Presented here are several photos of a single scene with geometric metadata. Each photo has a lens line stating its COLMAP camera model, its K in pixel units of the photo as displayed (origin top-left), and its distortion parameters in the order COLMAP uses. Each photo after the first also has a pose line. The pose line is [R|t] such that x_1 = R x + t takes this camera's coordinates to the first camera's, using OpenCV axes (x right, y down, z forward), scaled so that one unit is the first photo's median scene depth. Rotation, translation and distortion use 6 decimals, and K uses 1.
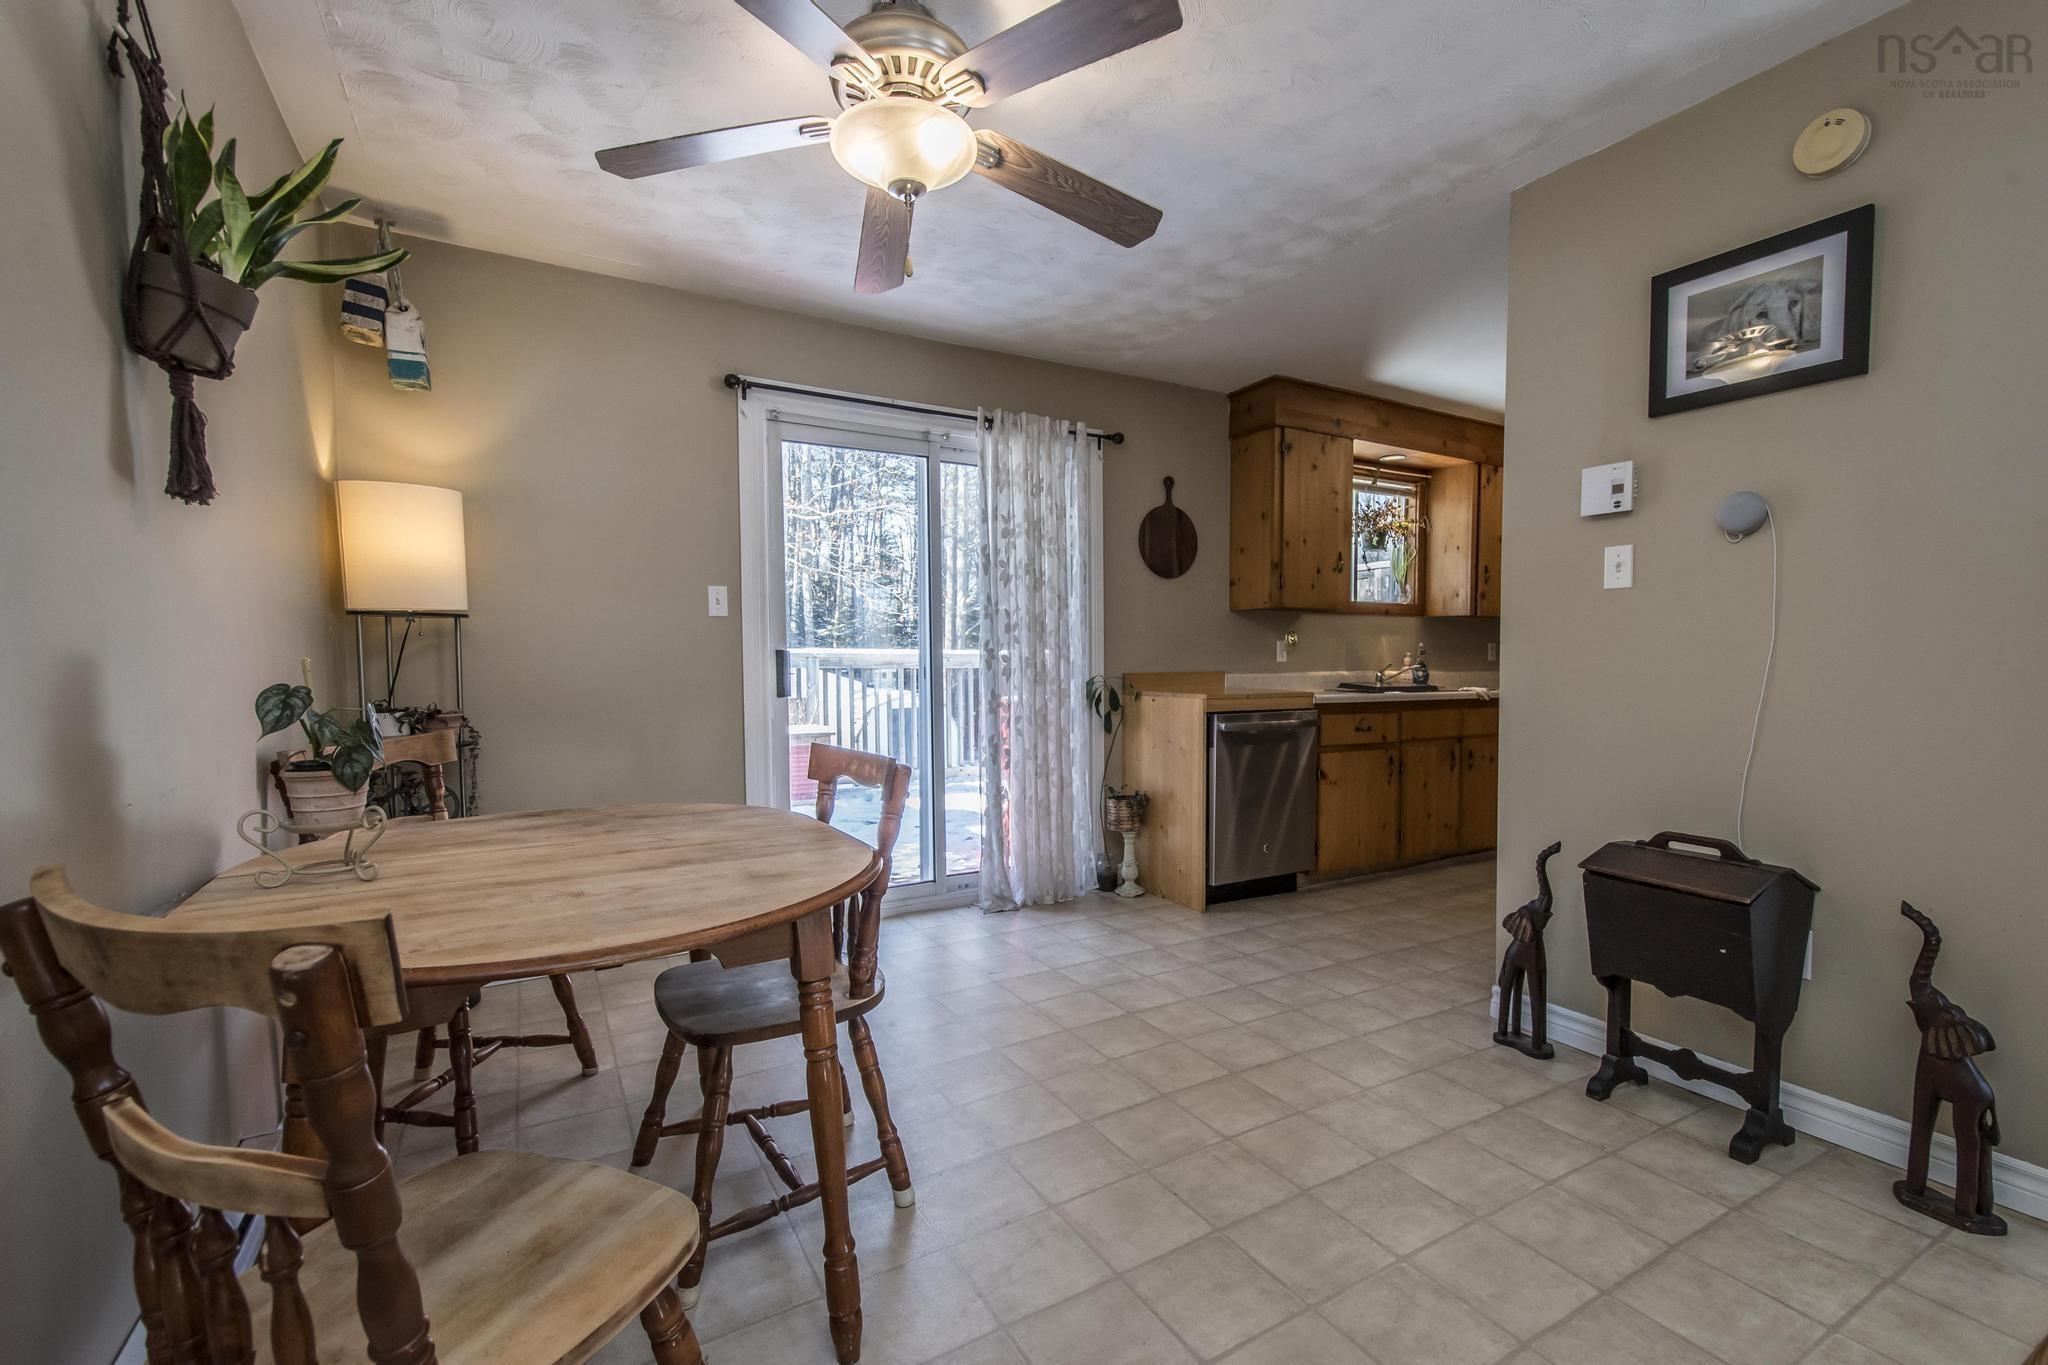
lens RADIAL K [[885.9, 0, 1024.0], [0, 885.9, 682.5], [0, 0, 1]] dist [0.002733, 0.000065]
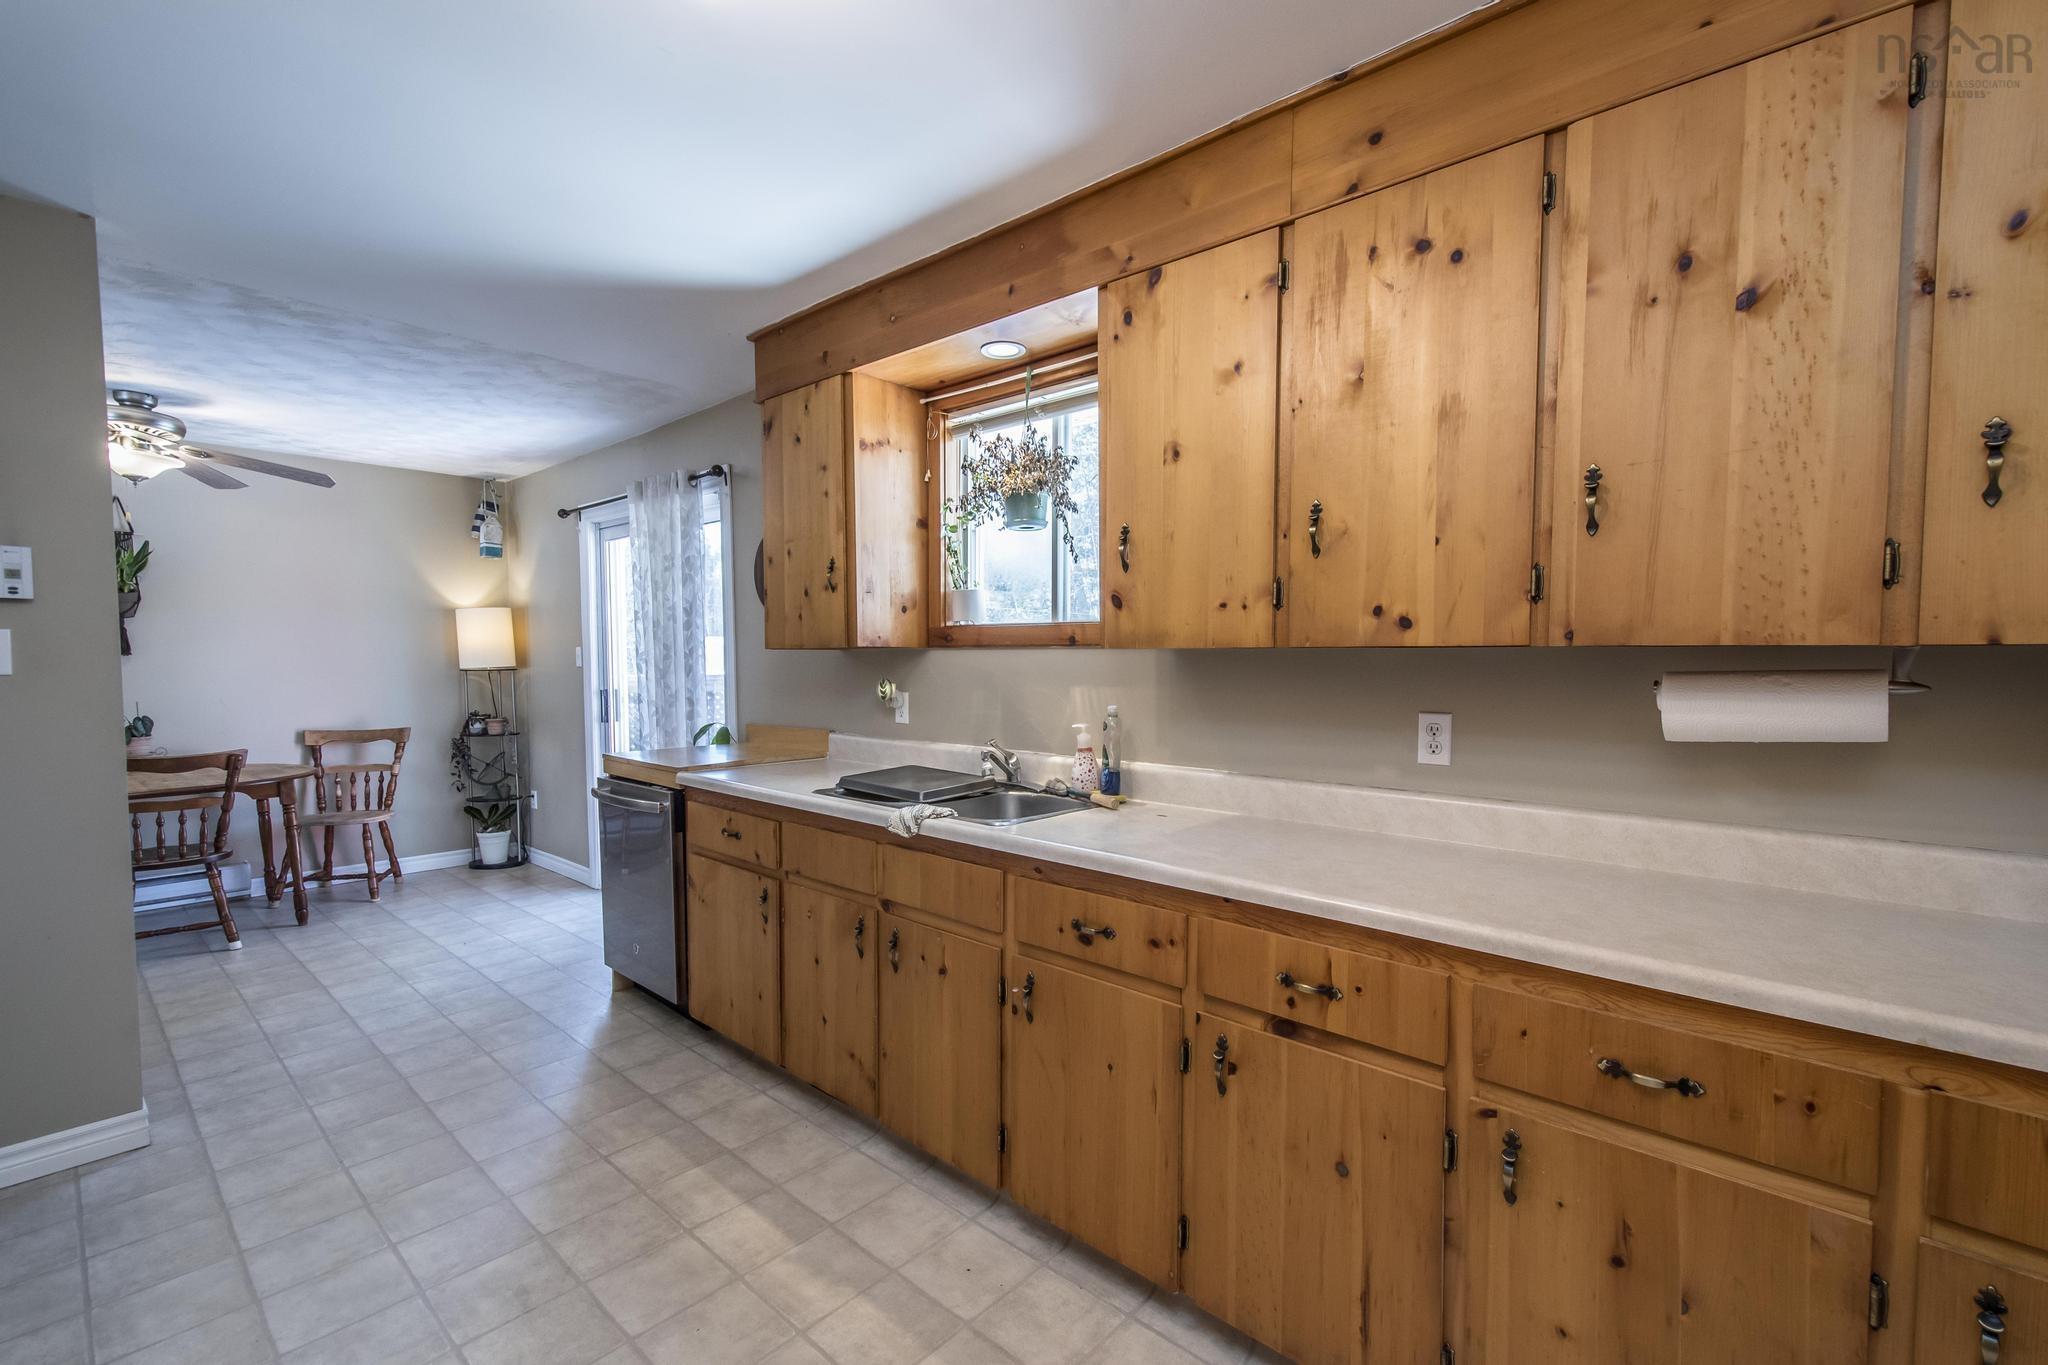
lens RADIAL K [[885.9, 0, 1024.0], [0, 885.9, 682.5], [0, 0, 1]] dist [0.002733, 0.000065]
pose [[0.322066, 0.025953, -0.946361, 1.054002], [-0.029280, 0.999419, 0.017444, -0.076691], [0.946264, 0.022091, 0.322639, 0.971781]]
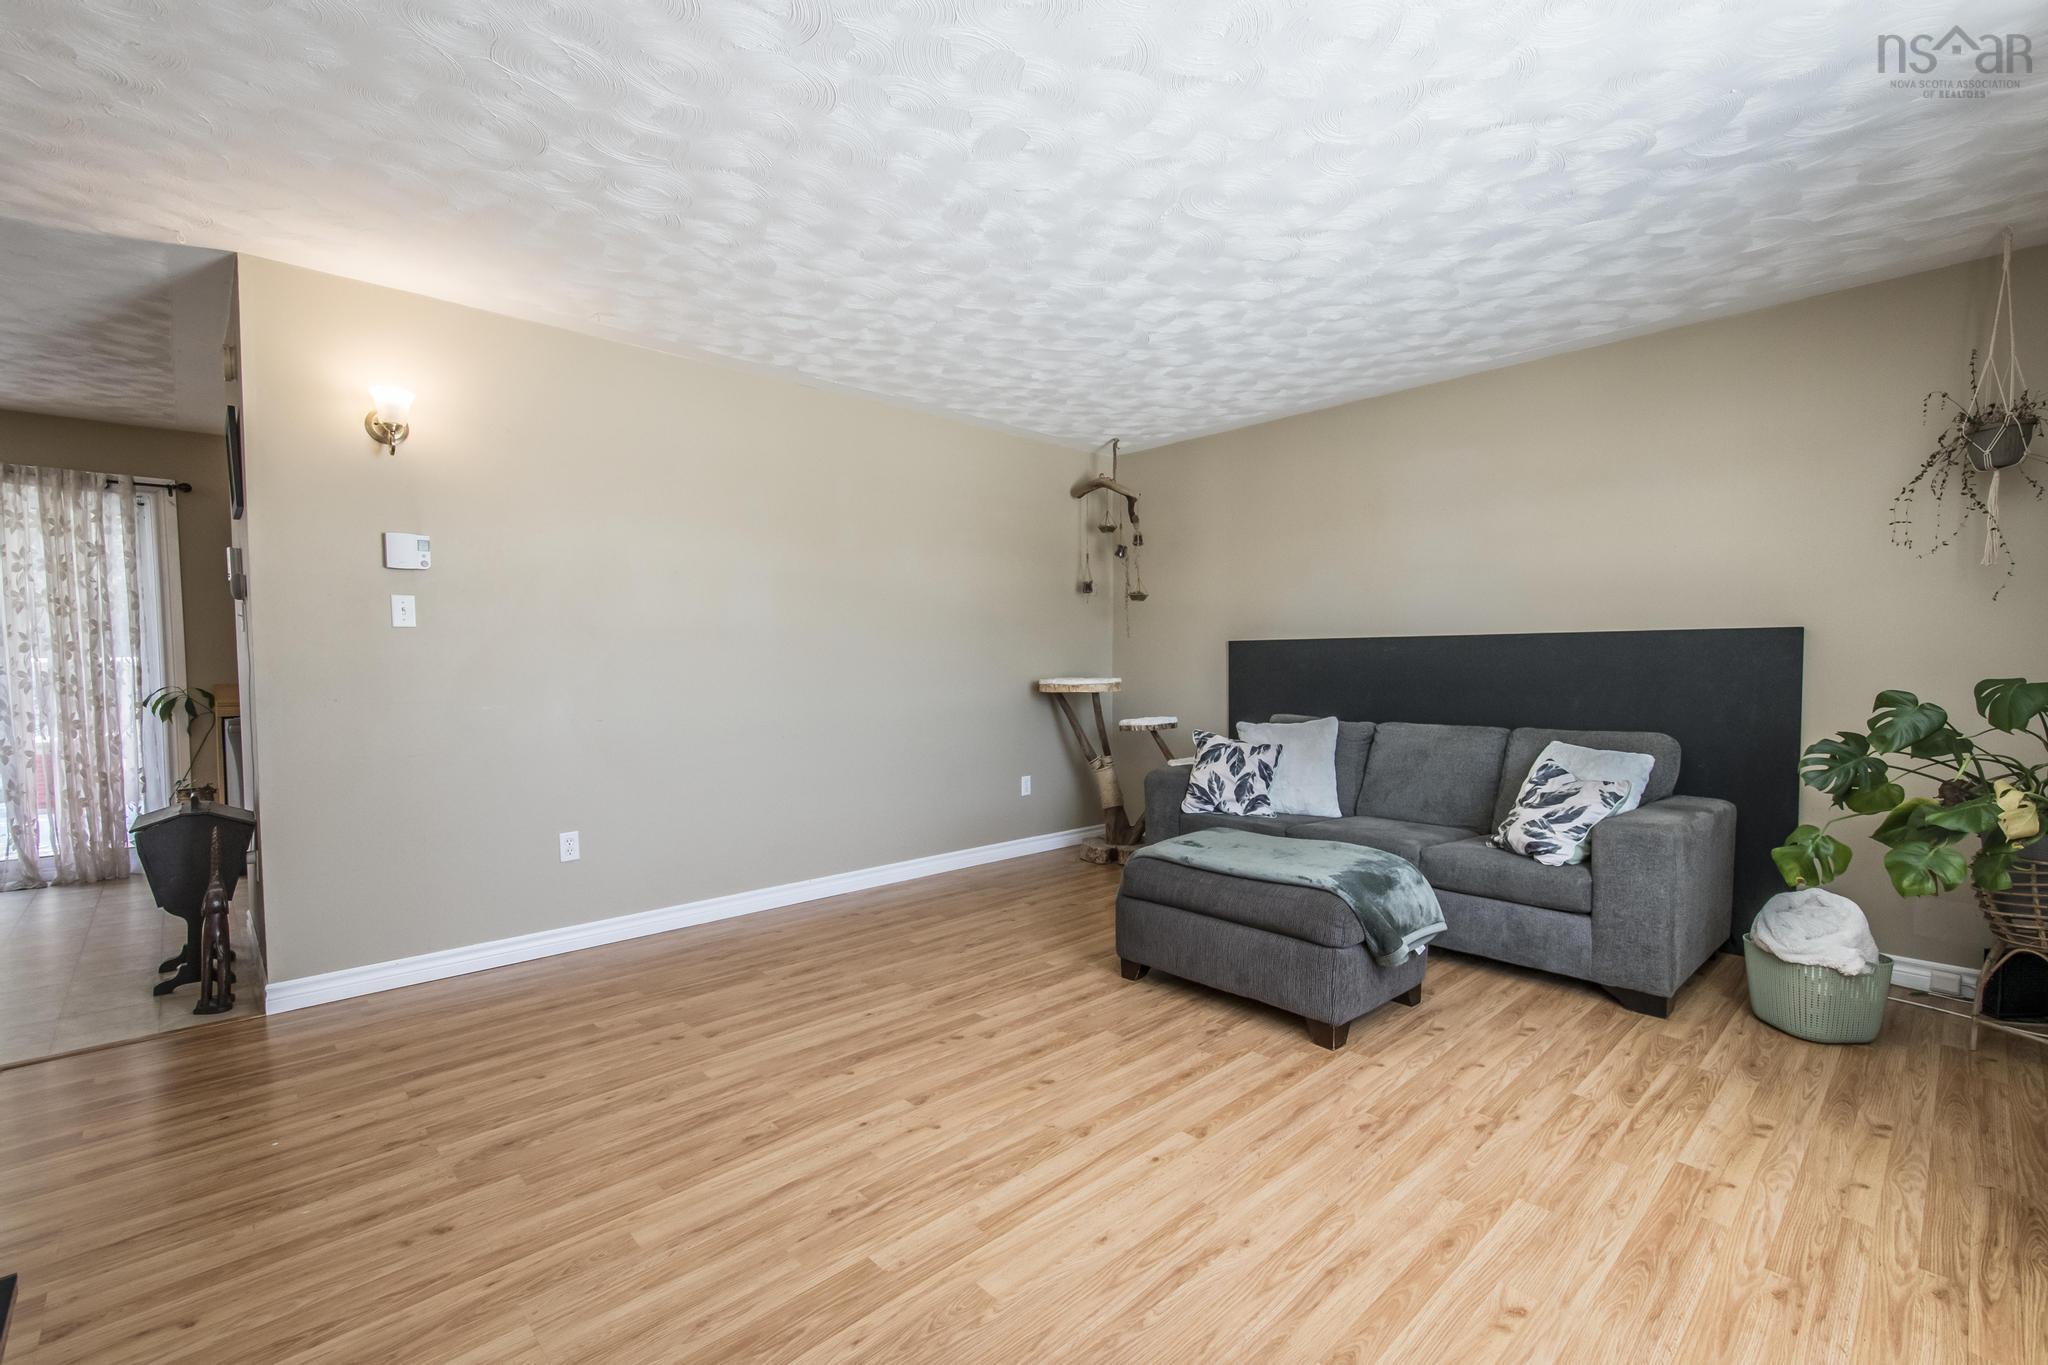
lens RADIAL K [[885.9, 0, 1024.0], [0, 885.9, 682.5], [0, 0, 1]] dist [0.002733, 0.000065]
pose [[0.972072, -0.009518, 0.234488, 0.711532], [0.006889, 0.999904, 0.012031, -0.015190], [-0.234580, -0.010079, 0.972045, -0.327857]]
